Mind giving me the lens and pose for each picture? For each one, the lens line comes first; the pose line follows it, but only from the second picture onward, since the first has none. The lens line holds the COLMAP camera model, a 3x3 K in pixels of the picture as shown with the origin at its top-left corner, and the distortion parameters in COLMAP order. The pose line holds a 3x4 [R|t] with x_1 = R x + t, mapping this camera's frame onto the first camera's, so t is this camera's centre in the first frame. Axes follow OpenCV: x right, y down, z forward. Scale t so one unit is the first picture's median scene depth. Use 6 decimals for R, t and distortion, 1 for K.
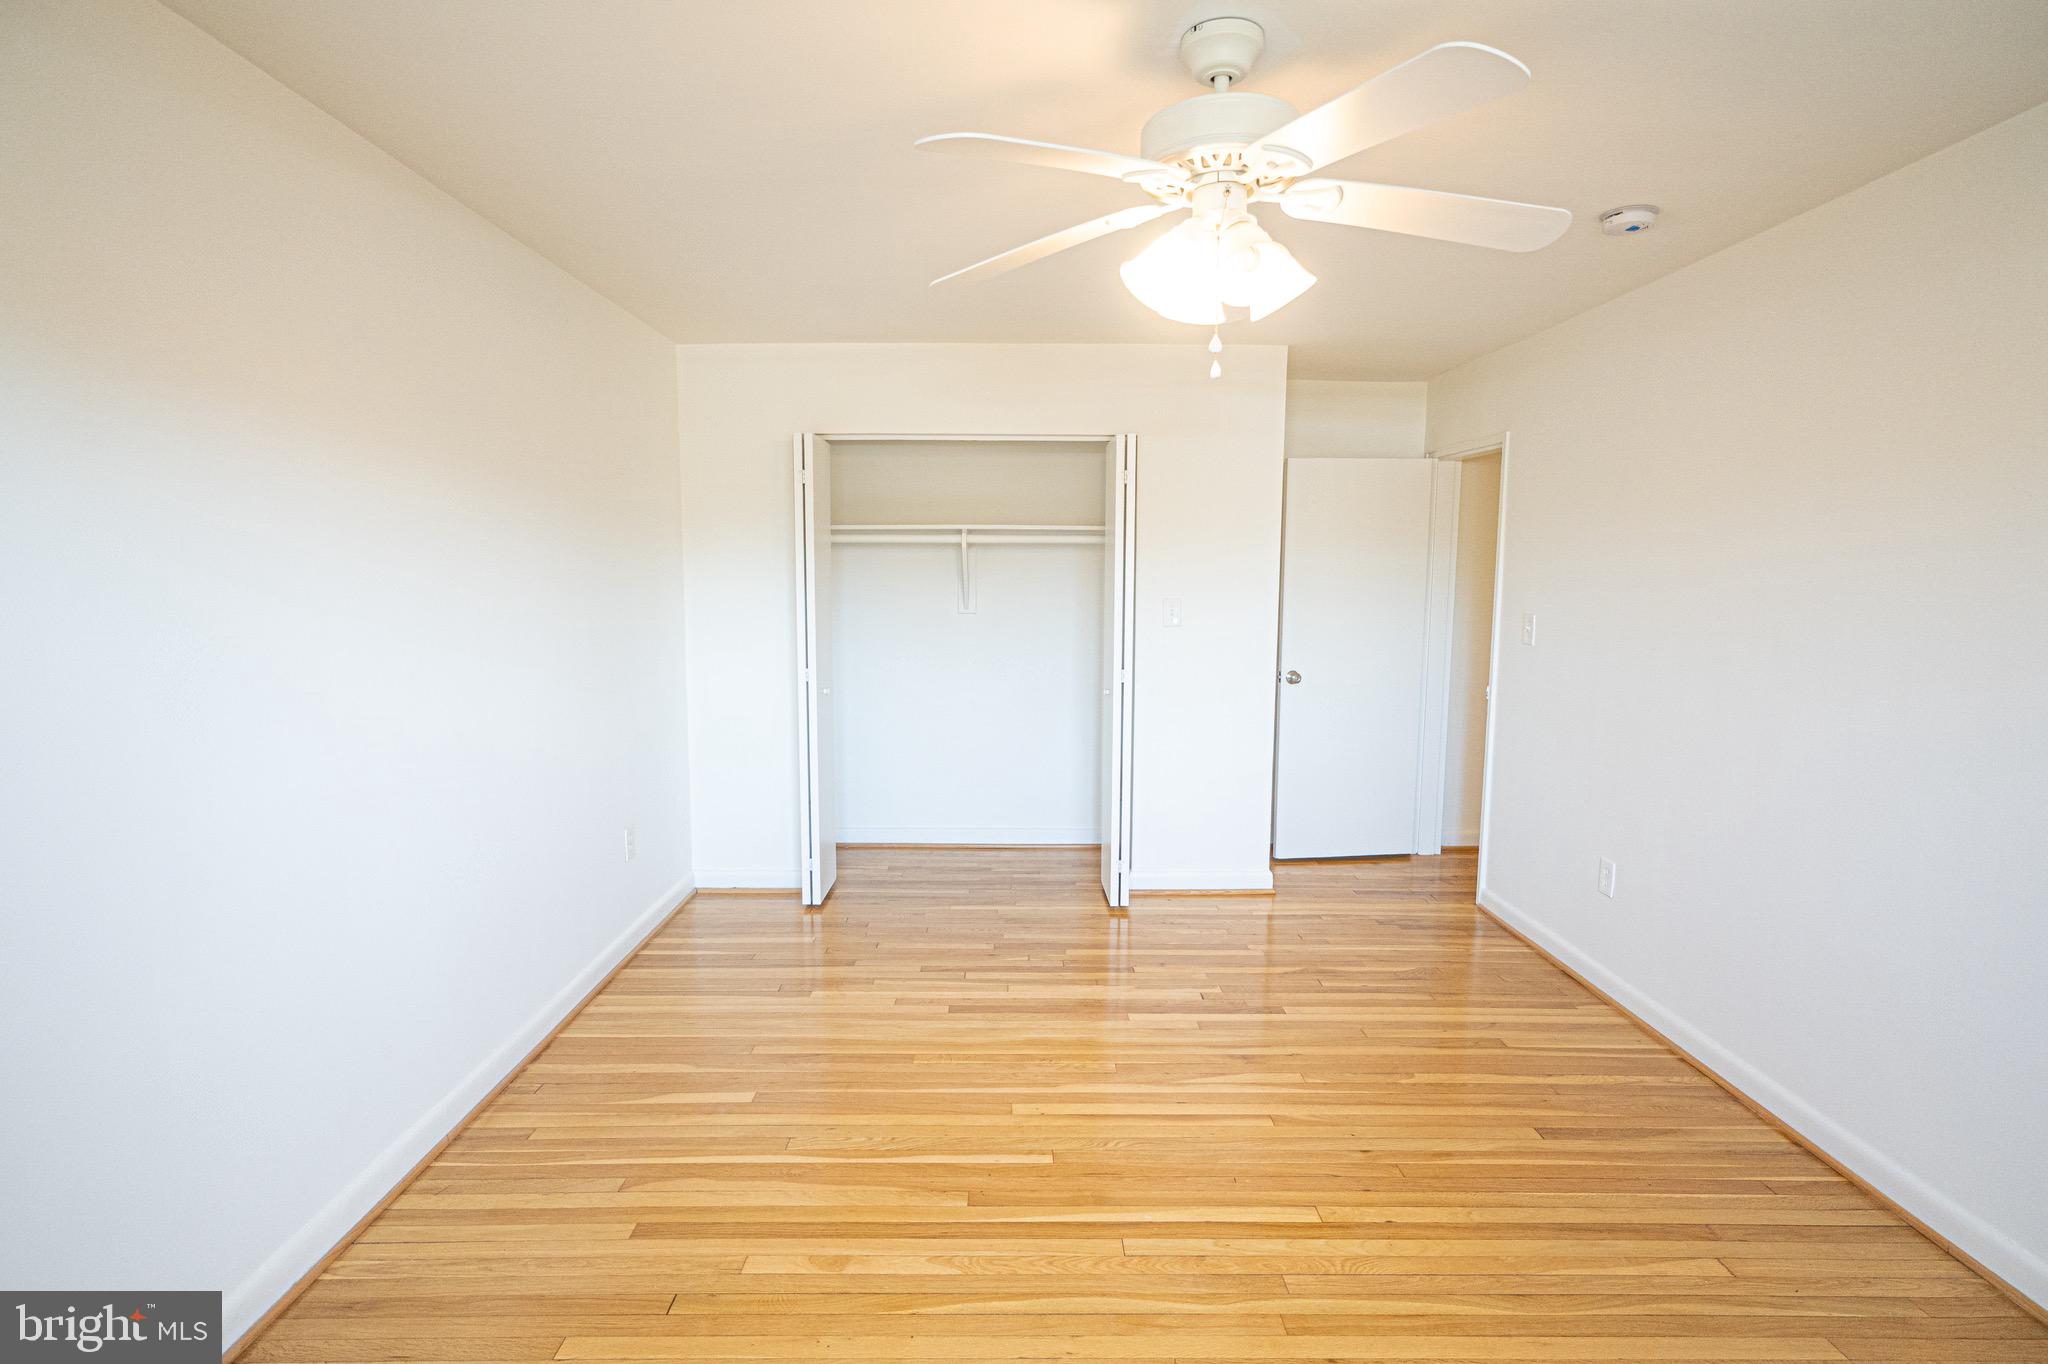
lens RADIAL K [[999.5, 0, 1024.3], [0, 999.5, 685.6], [0, 0, 1]] dist [-0.001826, 0.001993]
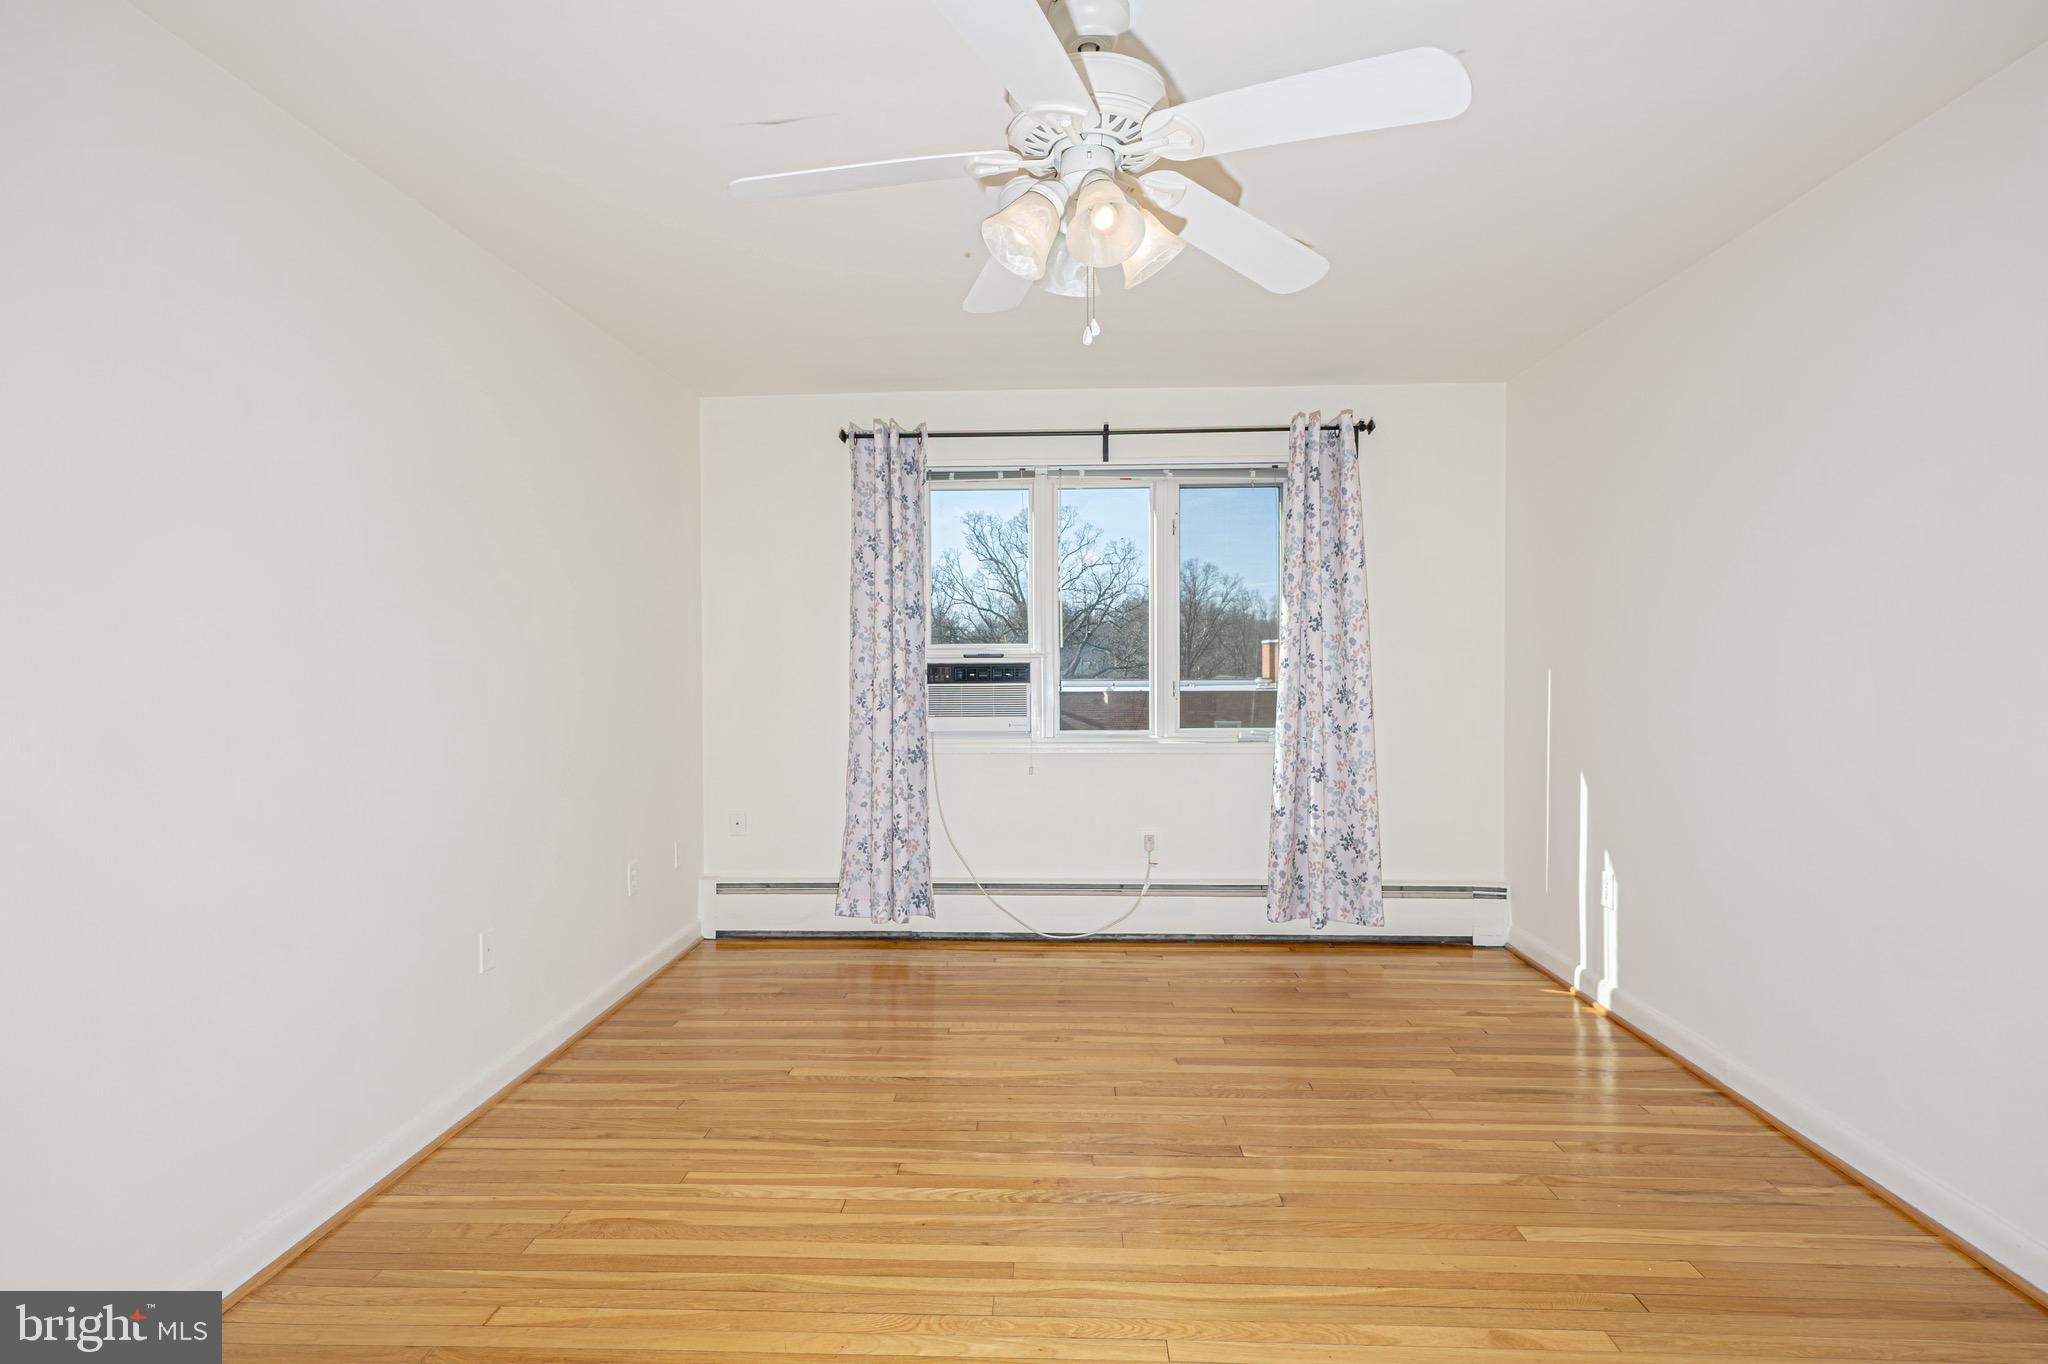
lens RADIAL K [[999.5, 0, 1024.3], [0, 999.5, 685.6], [0, 0, 1]] dist [-0.001826, 0.001993]
pose [[-0.998998, 0.002719, 0.044681, 0.172314], [0.009007, 0.989950, 0.141129, -0.094309], [-0.043849, 0.141390, -0.988982, 1.677670]]
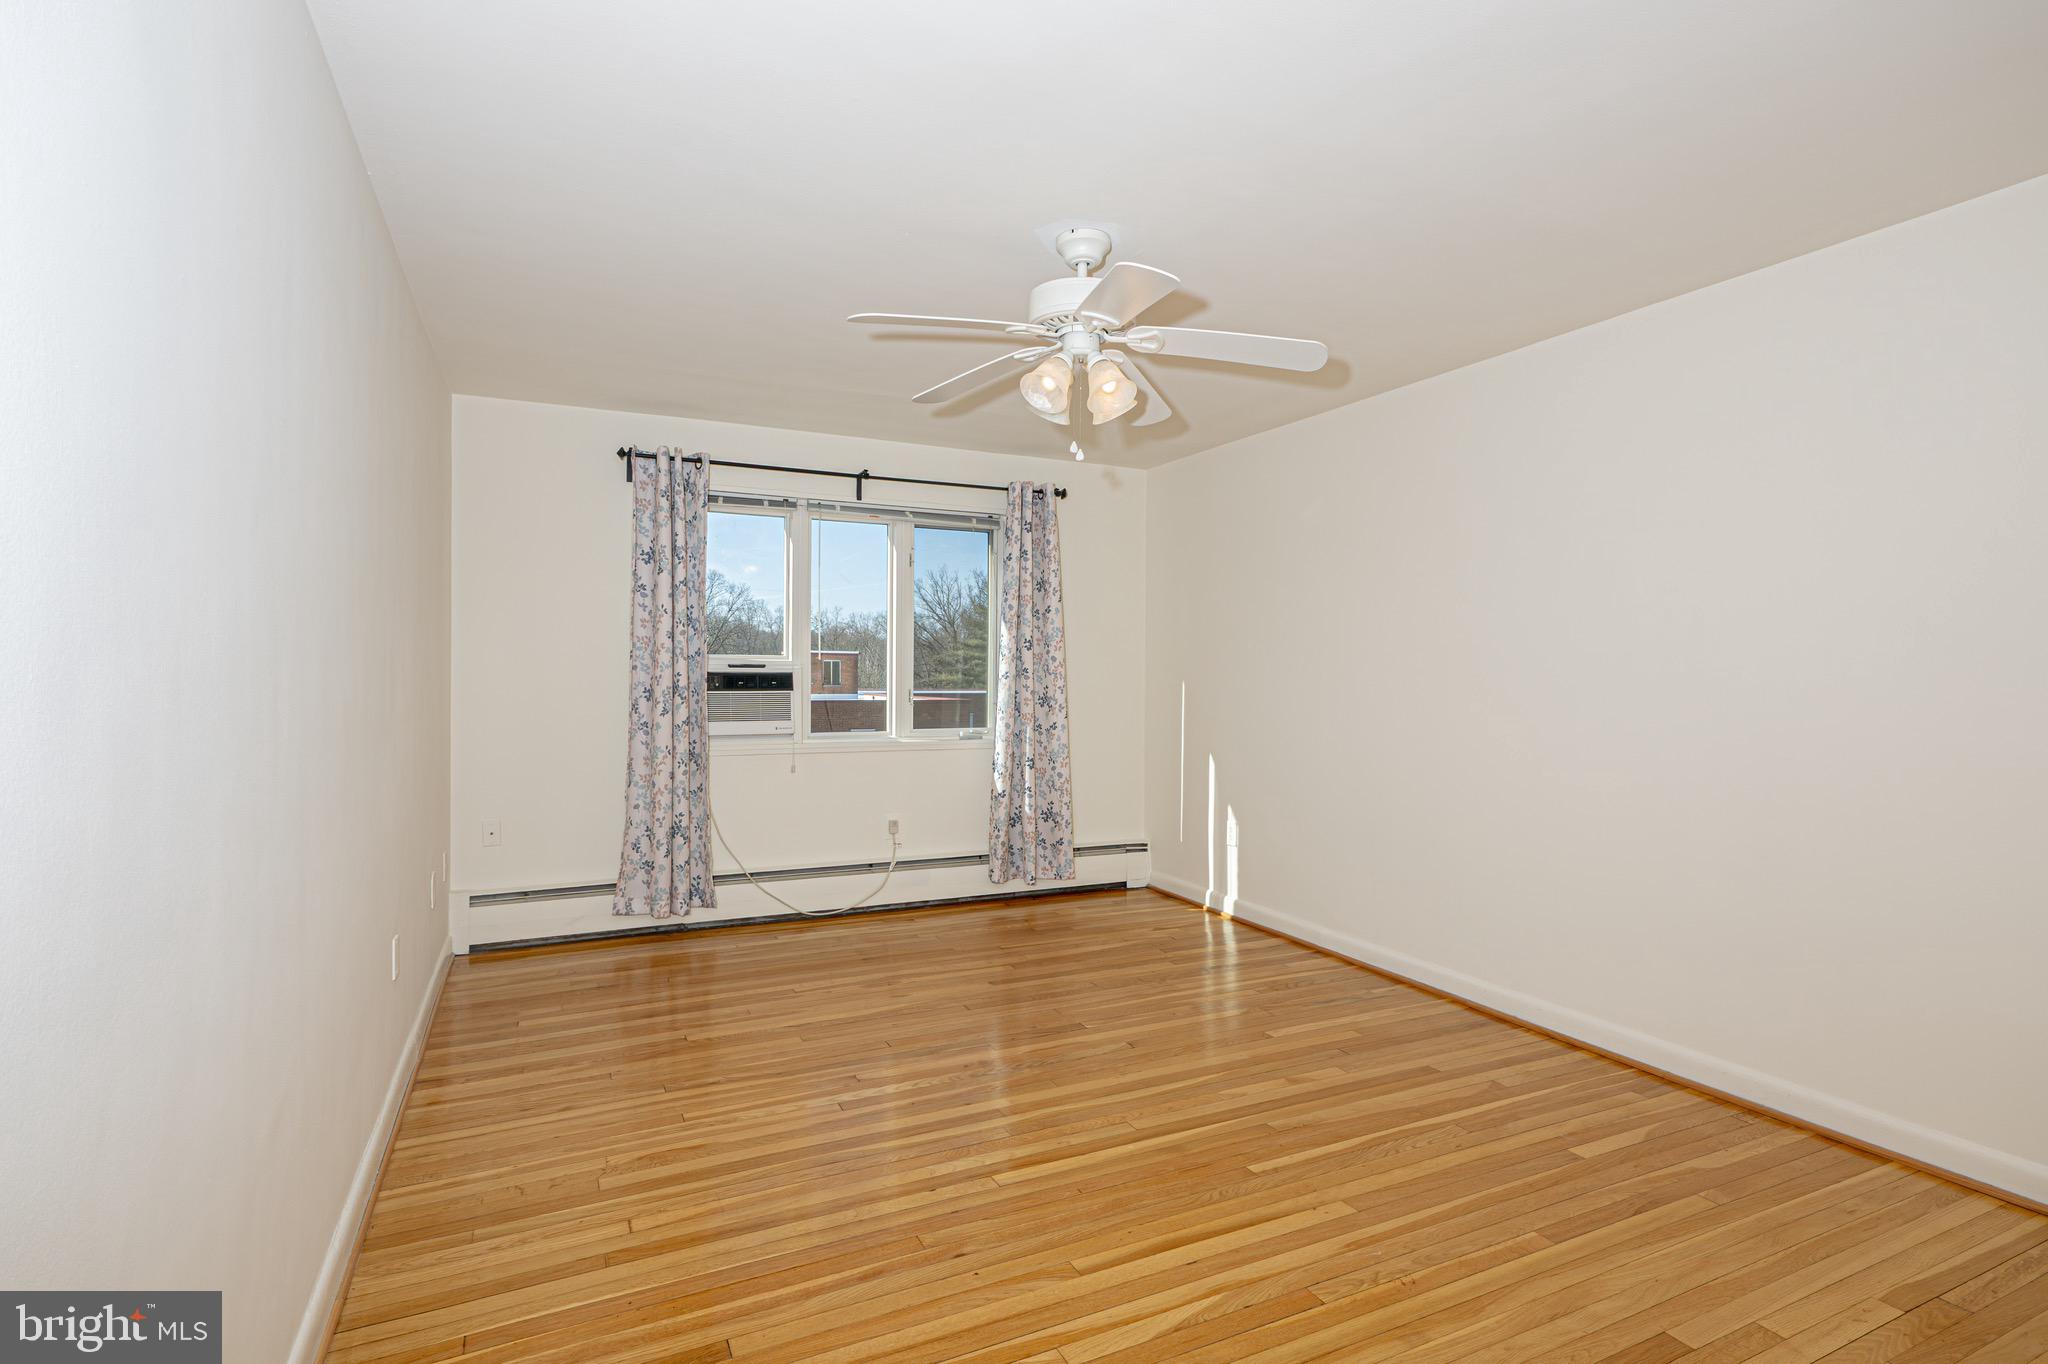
lens RADIAL K [[999.5, 0, 1024.3], [0, 999.5, 685.6], [0, 0, 1]] dist [-0.001826, 0.001993]
pose [[-0.901564, -0.001842, -0.432641, 0.736092], [-0.058639, 0.991284, 0.117976, -0.122737], [0.428652, 0.131733, -0.893814, 1.918413]]
